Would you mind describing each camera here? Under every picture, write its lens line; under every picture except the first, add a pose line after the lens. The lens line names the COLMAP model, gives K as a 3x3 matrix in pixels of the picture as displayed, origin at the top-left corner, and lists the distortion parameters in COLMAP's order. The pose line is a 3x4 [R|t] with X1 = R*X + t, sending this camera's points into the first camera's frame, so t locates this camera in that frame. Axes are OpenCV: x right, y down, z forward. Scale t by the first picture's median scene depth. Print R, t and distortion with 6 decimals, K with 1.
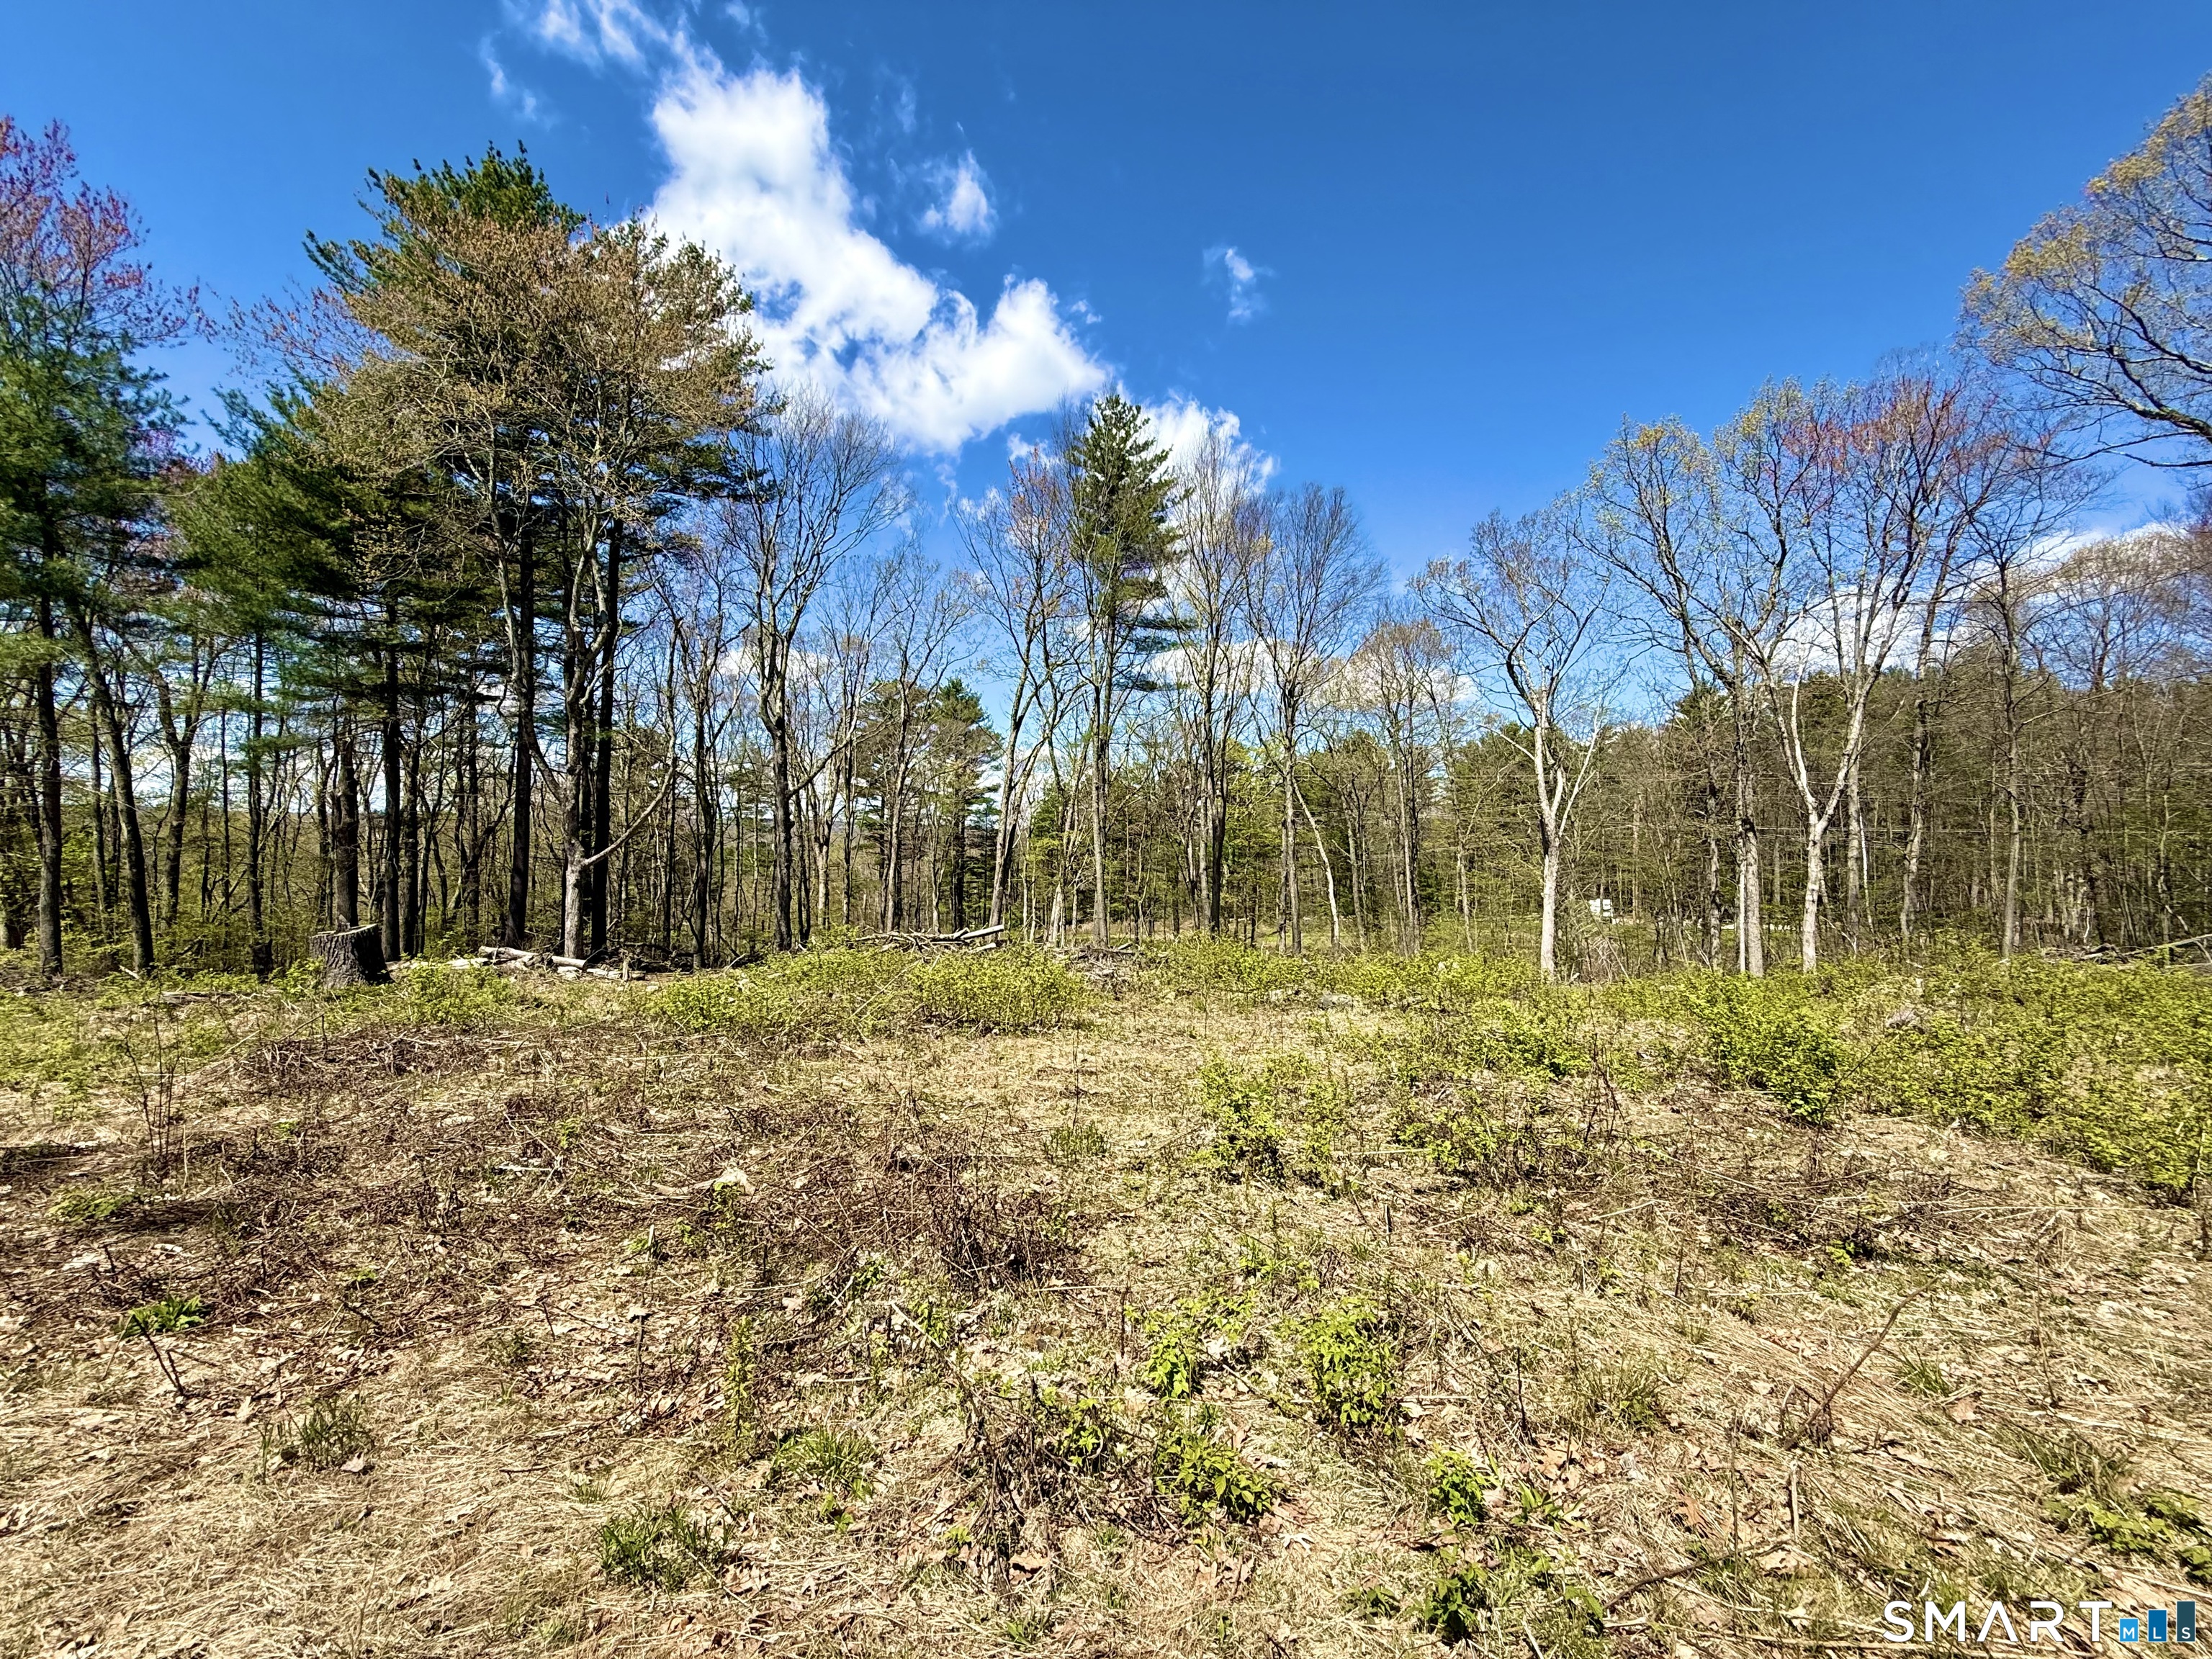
lens RADIAL K [[871.0, 0, 1099.7], [0, 871.0, 824.8], [0, 0, 1]] dist [0.007313, -0.000401]
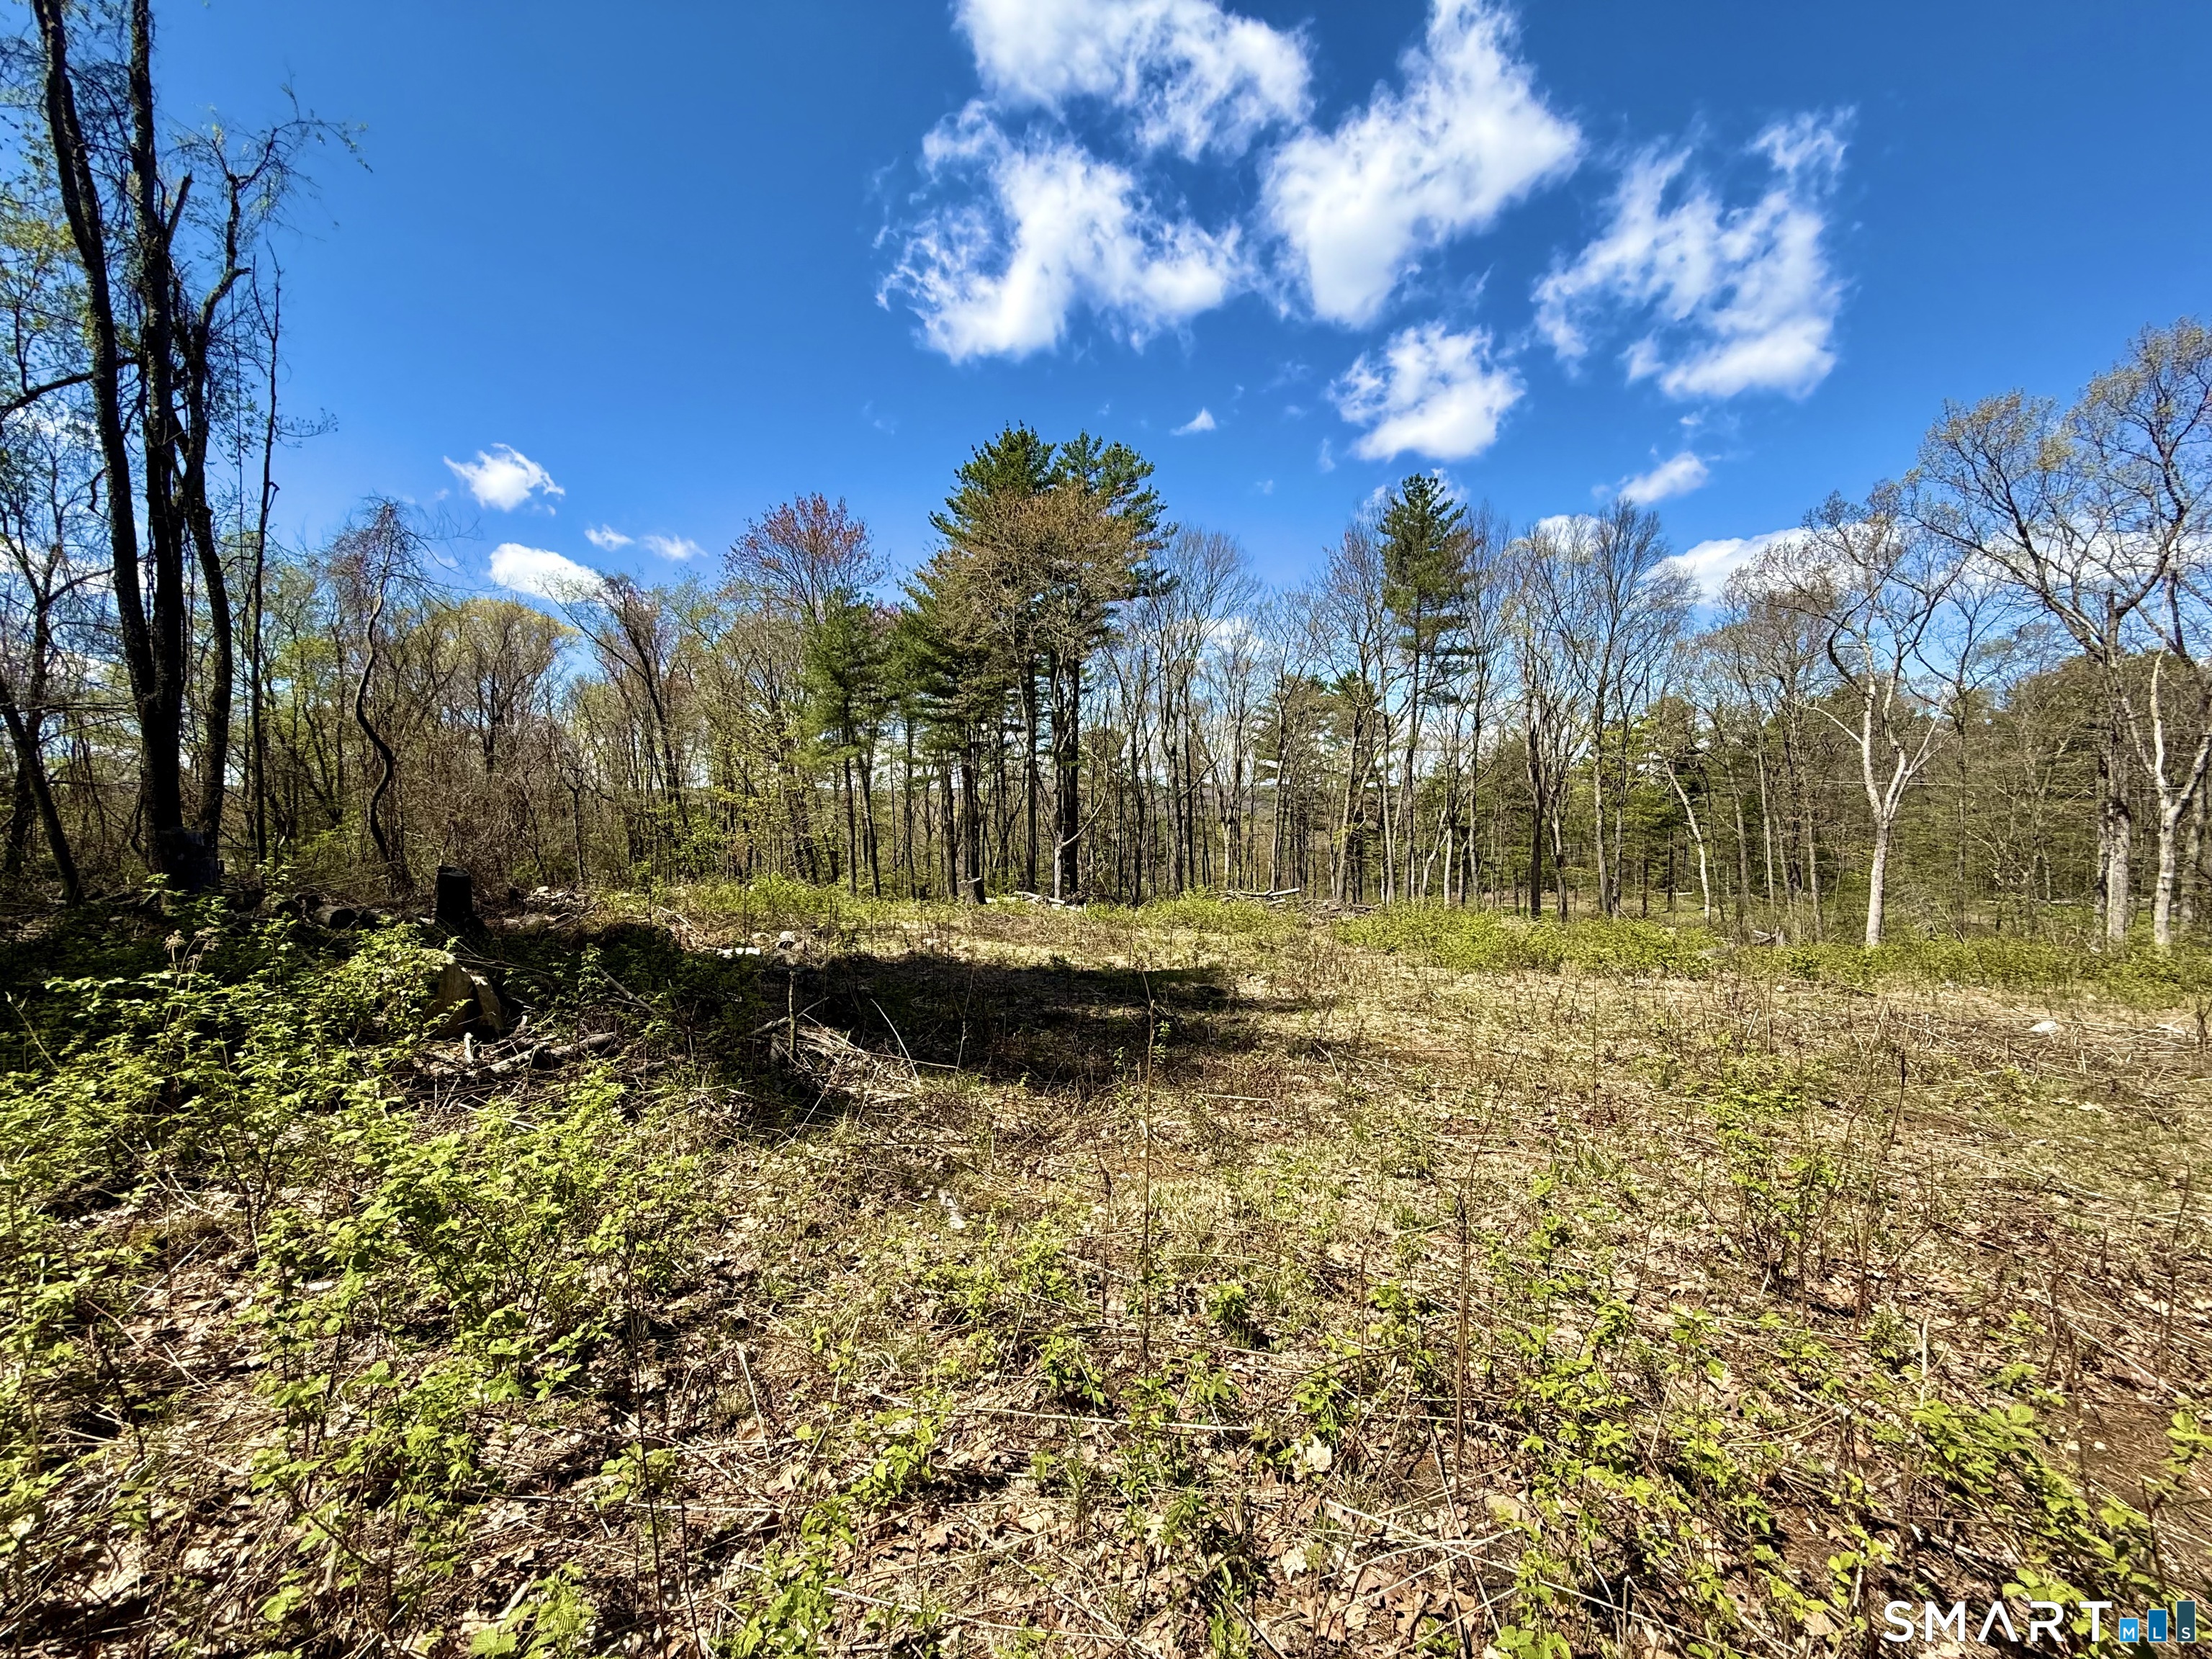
lens RADIAL K [[871.0, 0, 1099.7], [0, 871.0, 824.8], [0, 0, 1]] dist [0.007313, -0.000401]
pose [[0.874735, -0.004799, -0.484577, 0.249321], [0.023363, 0.999206, 0.032278, -0.039650], [0.484038, -0.039556, 0.874153, -0.379492]]
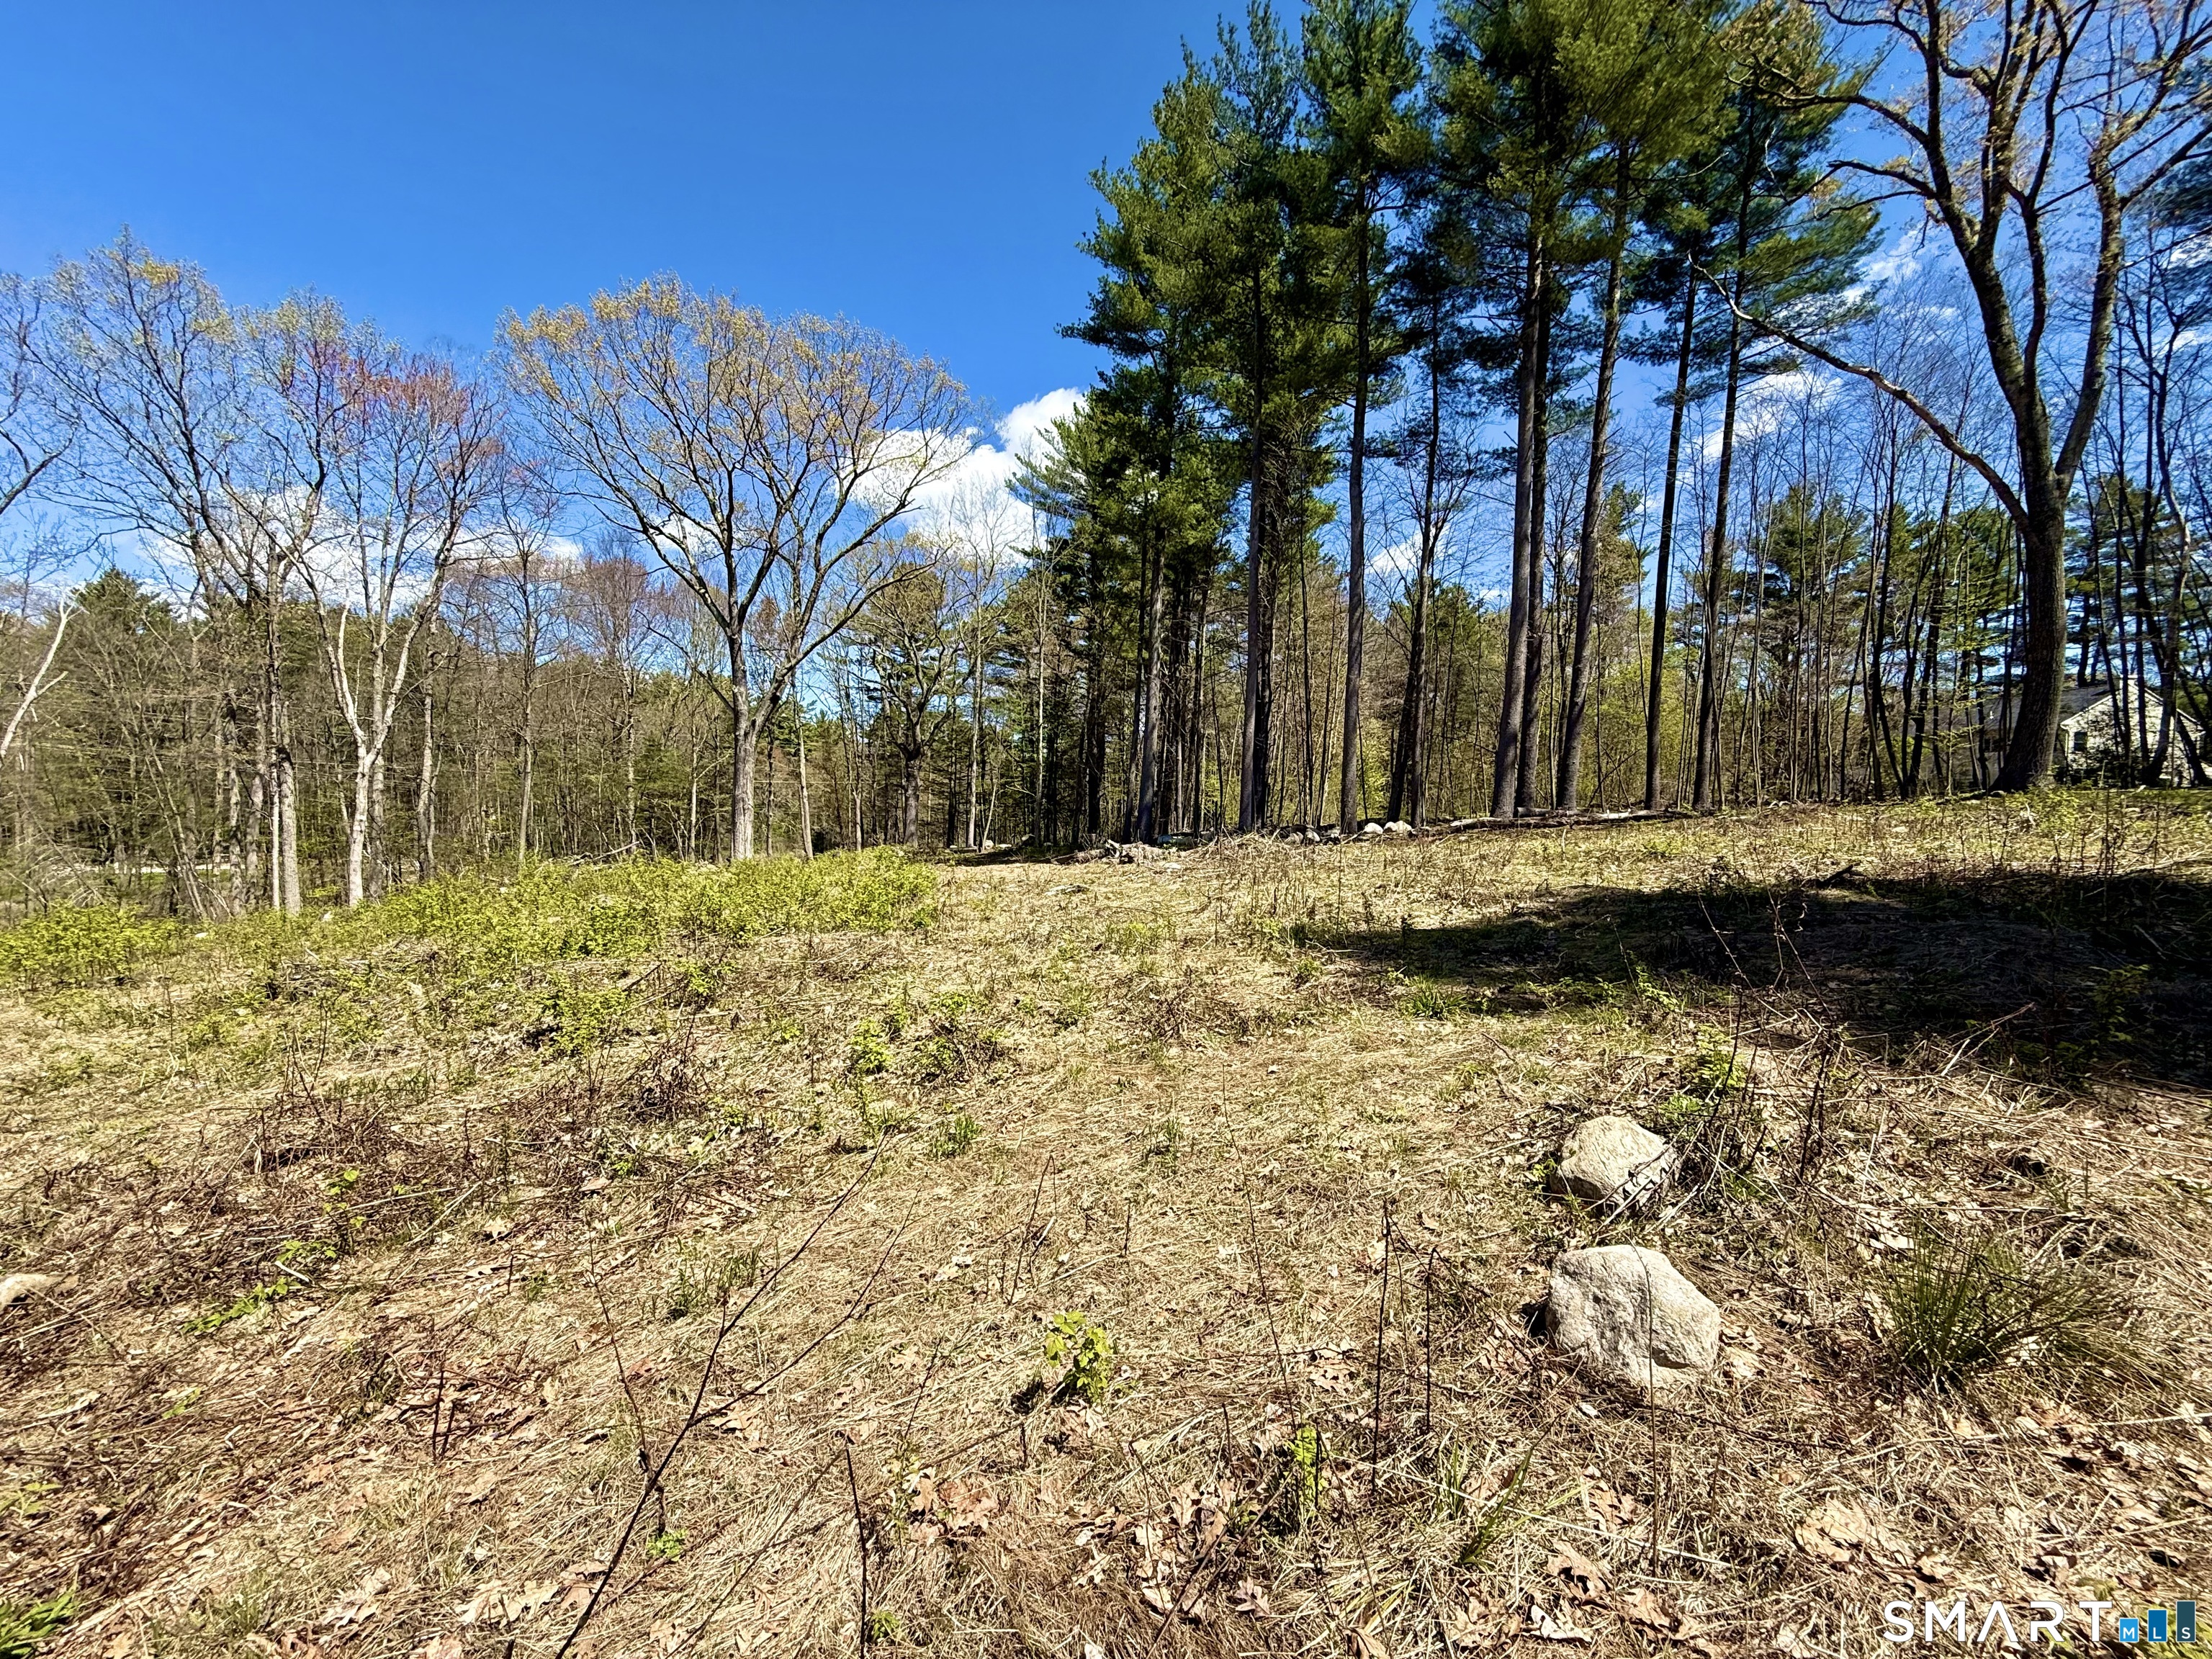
lens RADIAL K [[871.0, 0, 1099.7], [0, 871.0, 824.8], [0, 0, 1]] dist [0.007313, -0.000401]
pose [[0.117665, -0.036567, 0.992380, -0.102189], [-0.040705, 0.998304, 0.041612, 0.000836], [-0.992219, -0.045291, 0.115977, 0.013989]]
